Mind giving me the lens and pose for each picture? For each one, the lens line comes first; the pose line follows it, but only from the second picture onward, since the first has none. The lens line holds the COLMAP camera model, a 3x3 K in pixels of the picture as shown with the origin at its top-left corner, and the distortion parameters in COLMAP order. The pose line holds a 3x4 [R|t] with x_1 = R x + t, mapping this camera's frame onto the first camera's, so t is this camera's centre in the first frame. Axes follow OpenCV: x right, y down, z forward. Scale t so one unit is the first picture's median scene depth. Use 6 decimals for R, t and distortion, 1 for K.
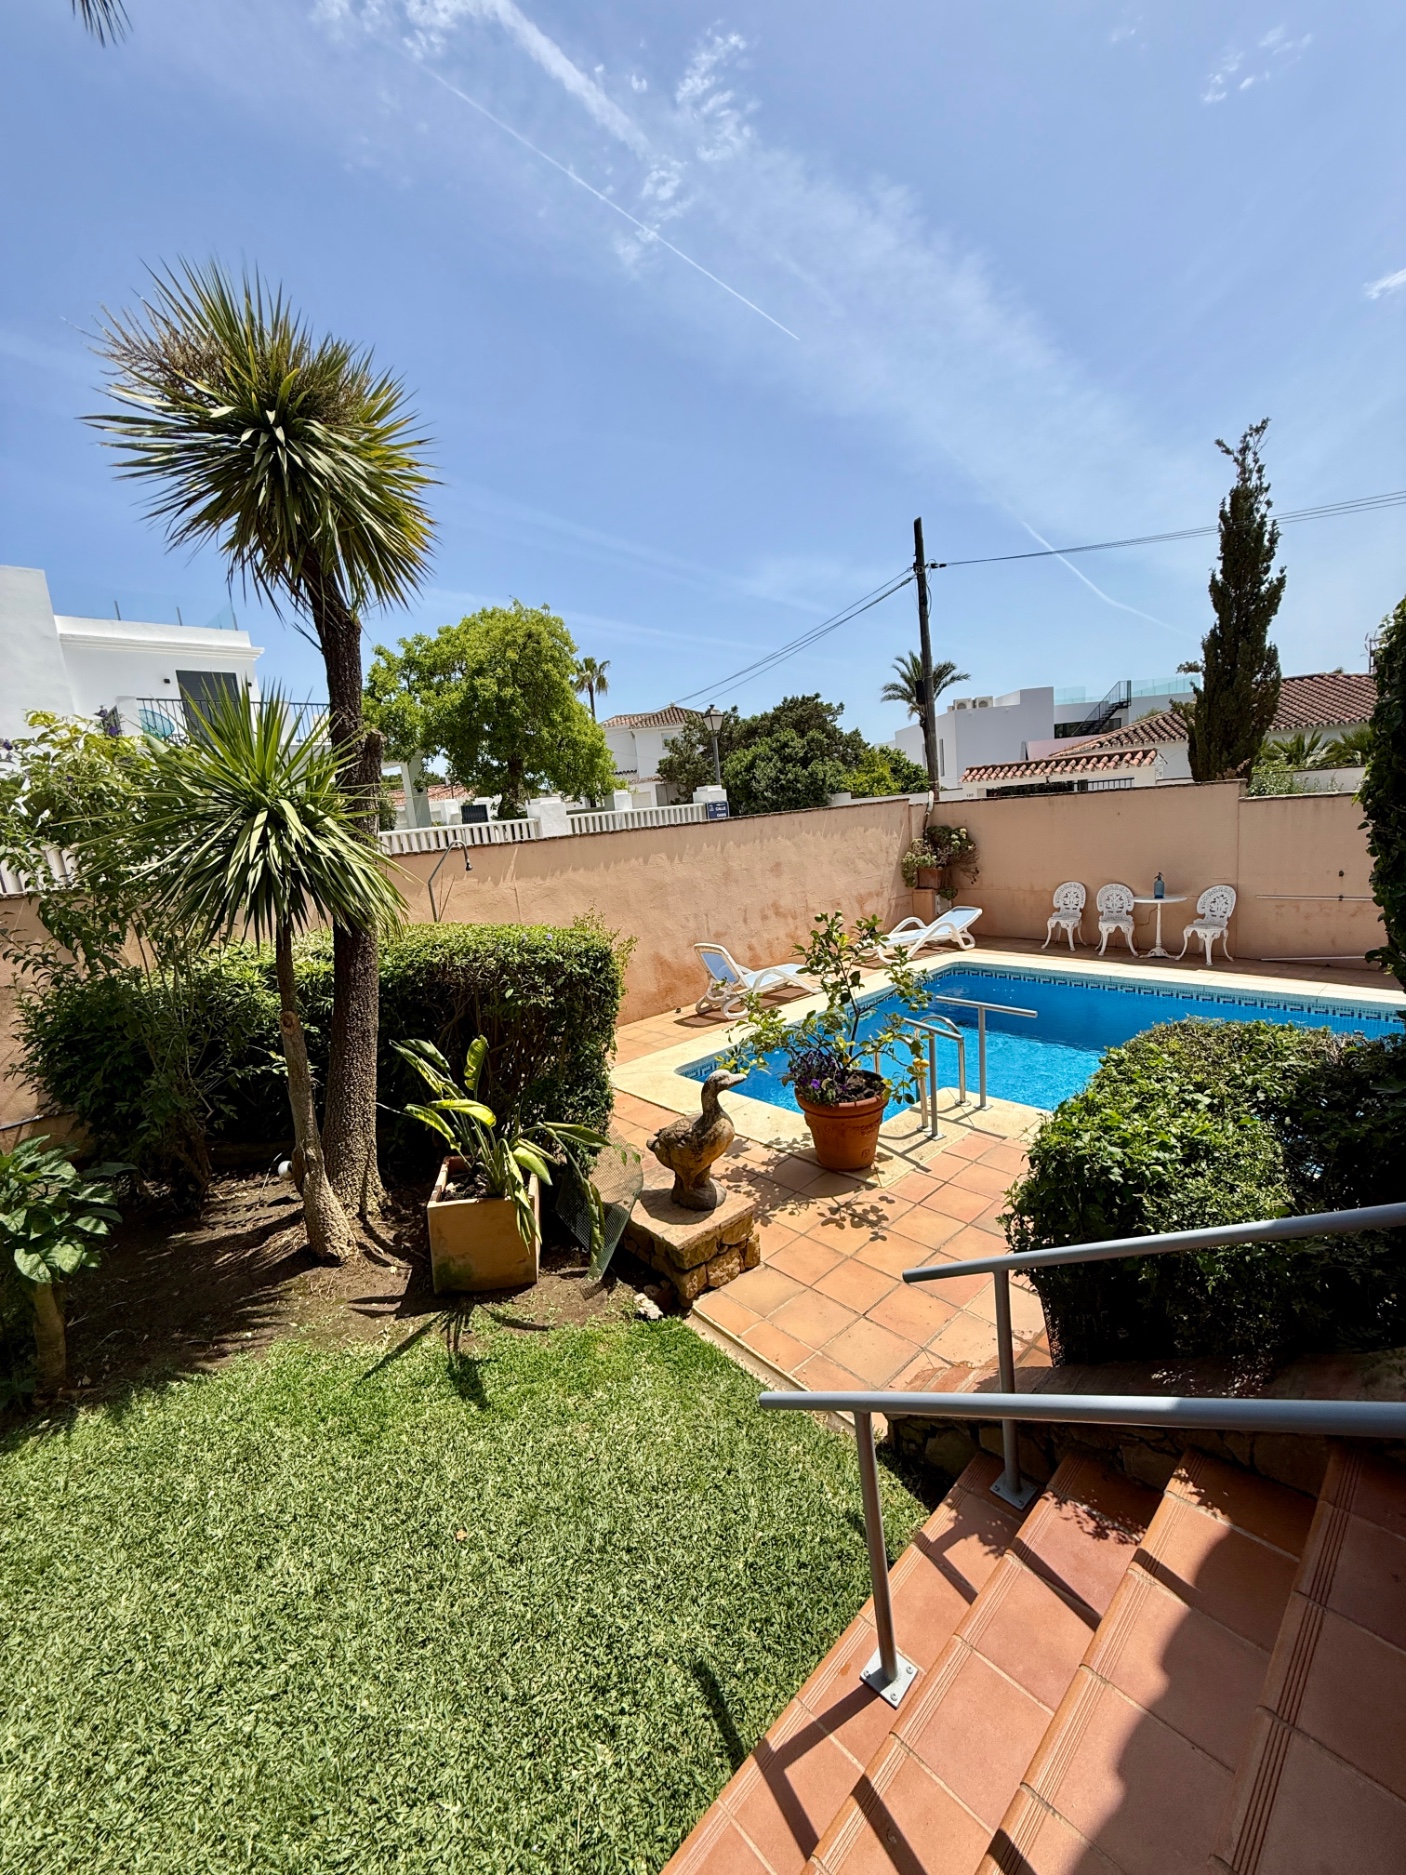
lens RADIAL K [[750.1, 0, 707.8], [0, 750.1, 940.6], [0, 0, 1]] dist [-0.000954, 0.000594]
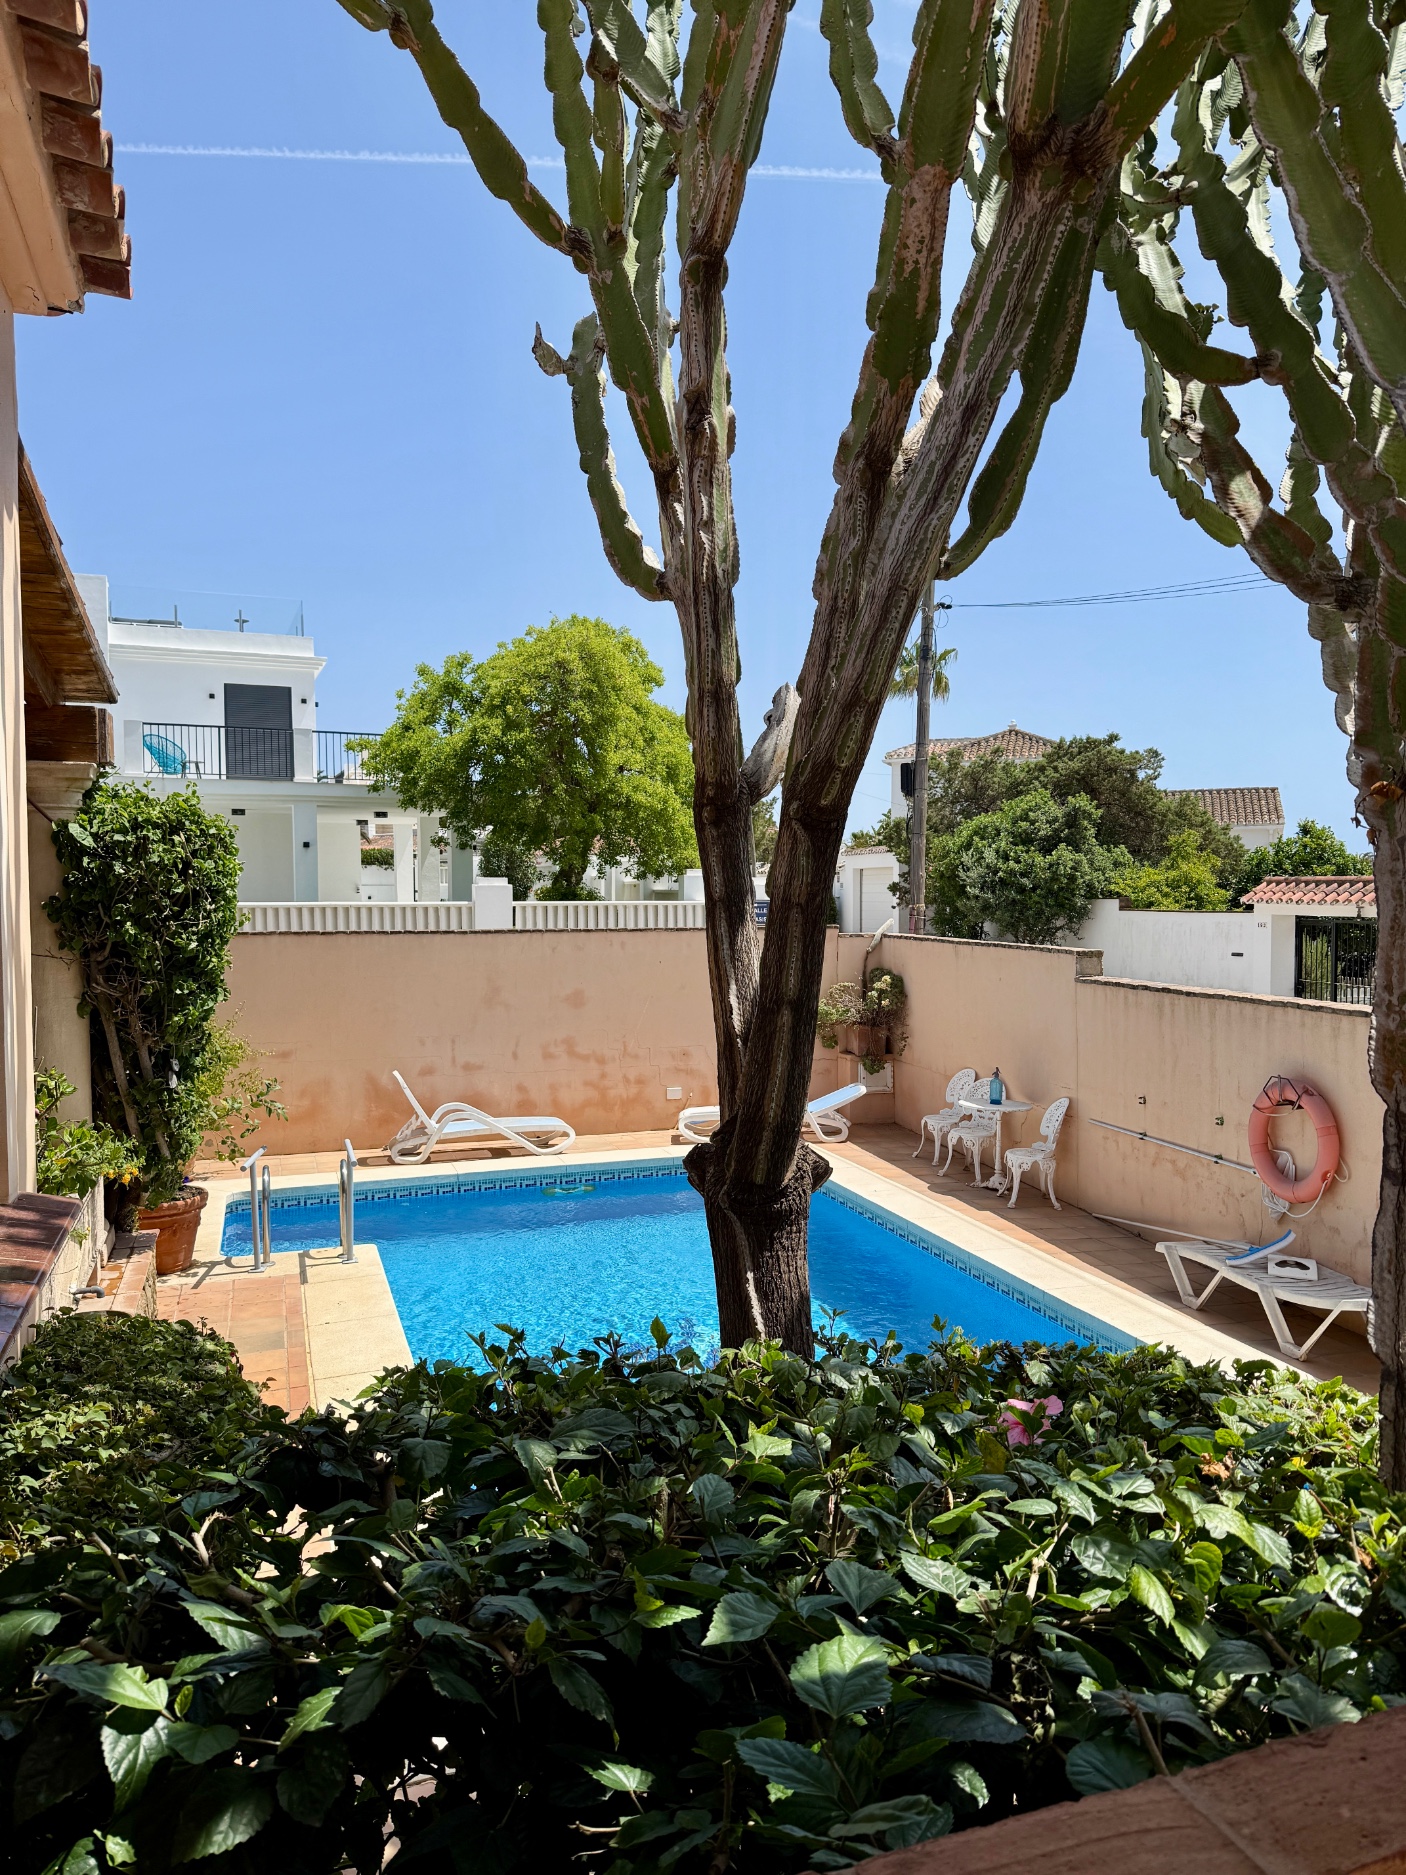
lens RADIAL K [[1321.2, 0, 711.2], [0, 1321.2, 938.2], [0, 0, 1]] dist [0.053164, -0.012085]
pose [[0.911132, 0.106457, -0.398128, 0.434551], [-0.153346, 0.984269, -0.087752, -0.031661], [0.382523, 0.141005, 0.913123, -0.128653]]
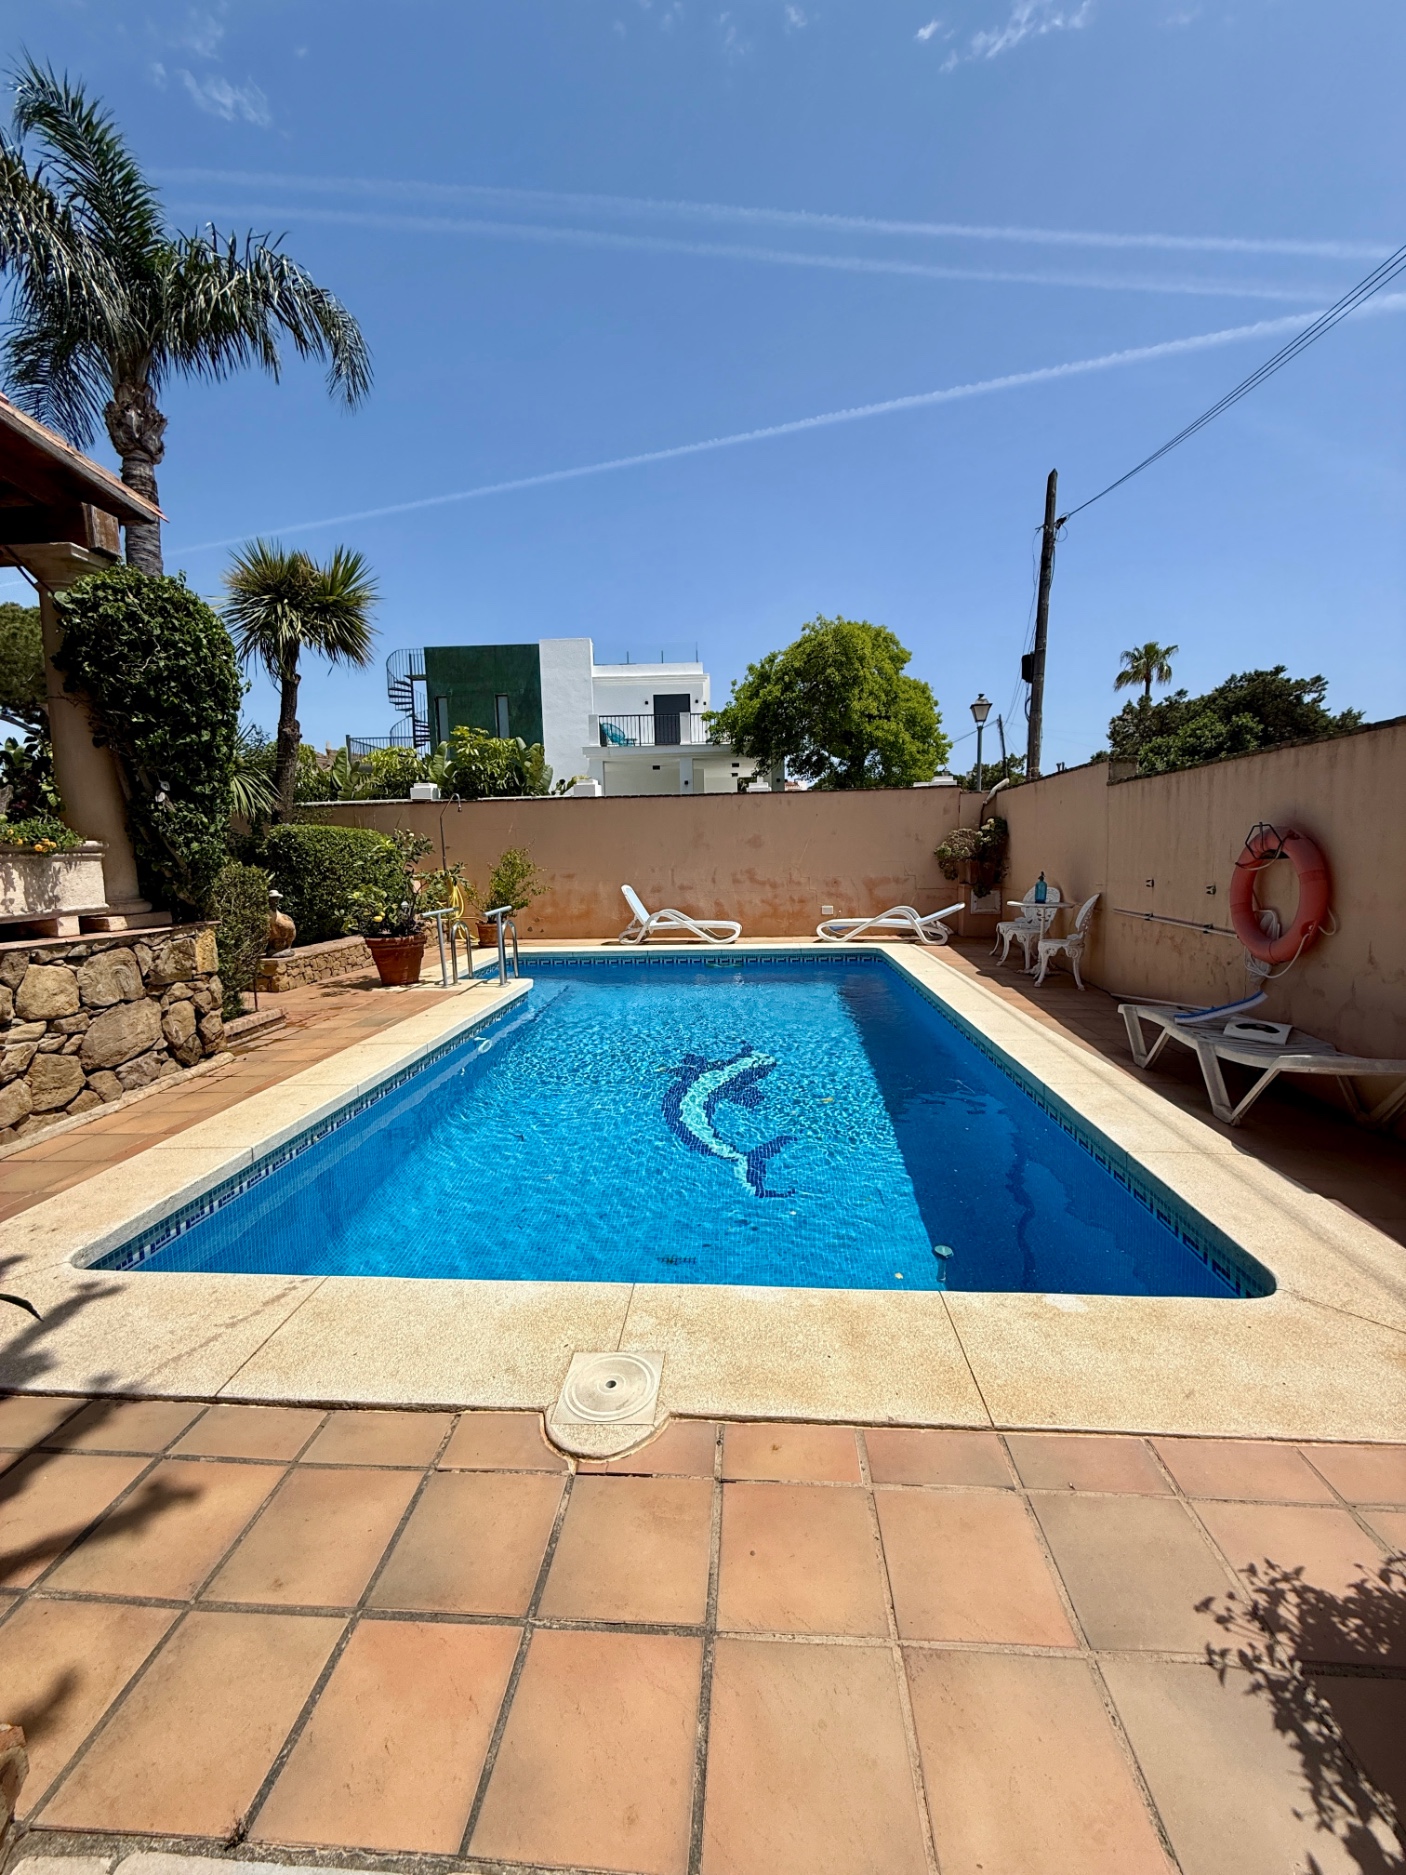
lens RADIAL K [[750.1, 0, 709.6], [0, 750.1, 932.5], [0, 0, 1]] dist [-0.000954, 0.000594]
pose [[0.687164, 0.157516, -0.709221, 0.488917], [-0.168434, 0.984156, 0.055383, -0.005524], [0.706708, 0.081400, 0.702808, 0.095300]]
